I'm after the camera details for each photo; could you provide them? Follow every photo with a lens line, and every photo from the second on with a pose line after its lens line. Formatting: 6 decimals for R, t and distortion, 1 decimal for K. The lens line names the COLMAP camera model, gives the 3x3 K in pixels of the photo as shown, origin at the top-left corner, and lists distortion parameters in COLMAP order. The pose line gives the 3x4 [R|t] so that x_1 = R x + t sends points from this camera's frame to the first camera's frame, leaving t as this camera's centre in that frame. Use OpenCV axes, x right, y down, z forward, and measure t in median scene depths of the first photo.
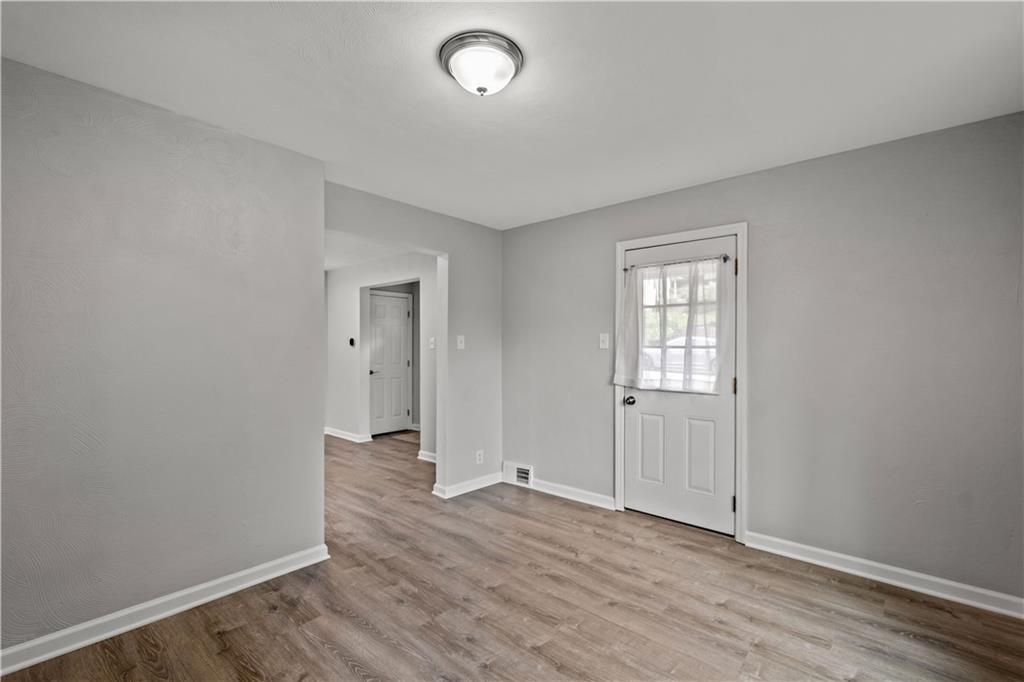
lens RADIAL K [[460.8, 0, 512.0], [0, 460.8, 341.0], [0, 0, 1]] dist [0.079111, 0.000021]
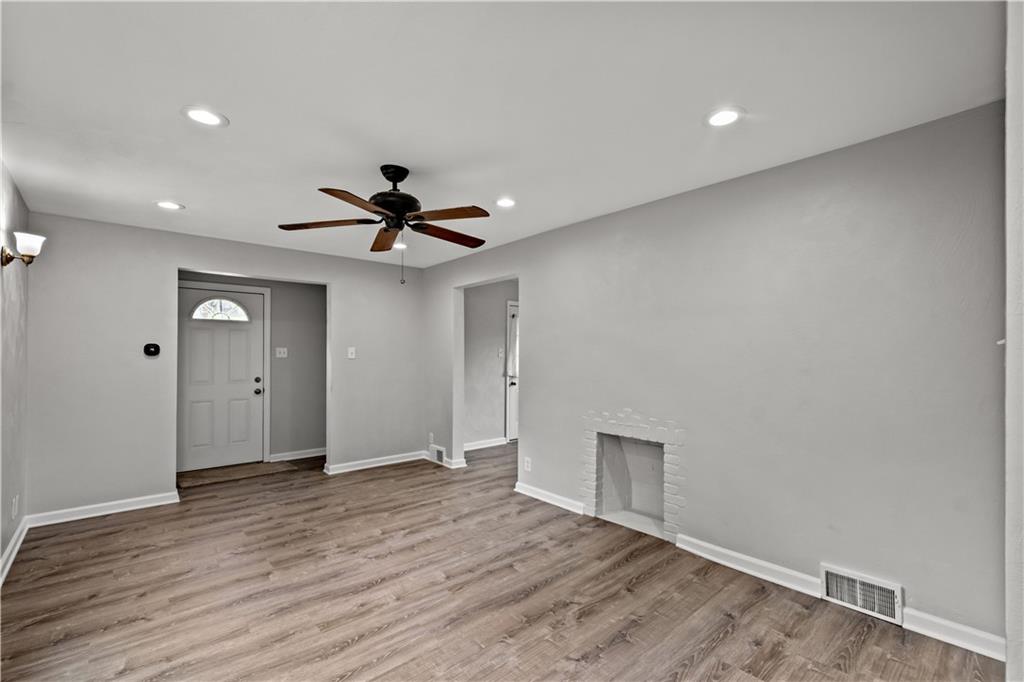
lens RADIAL K [[446.2, 0, 525.0], [0, 446.2, 352.7], [0, 0, 1]] dist [-0.000153, 0.000025]
pose [[0.102307, 0.003447, 0.994747, -0.893693], [-0.010027, 0.999947, -0.002434, 0.002646], [-0.994702, -0.009725, 0.102337, 0.435094]]
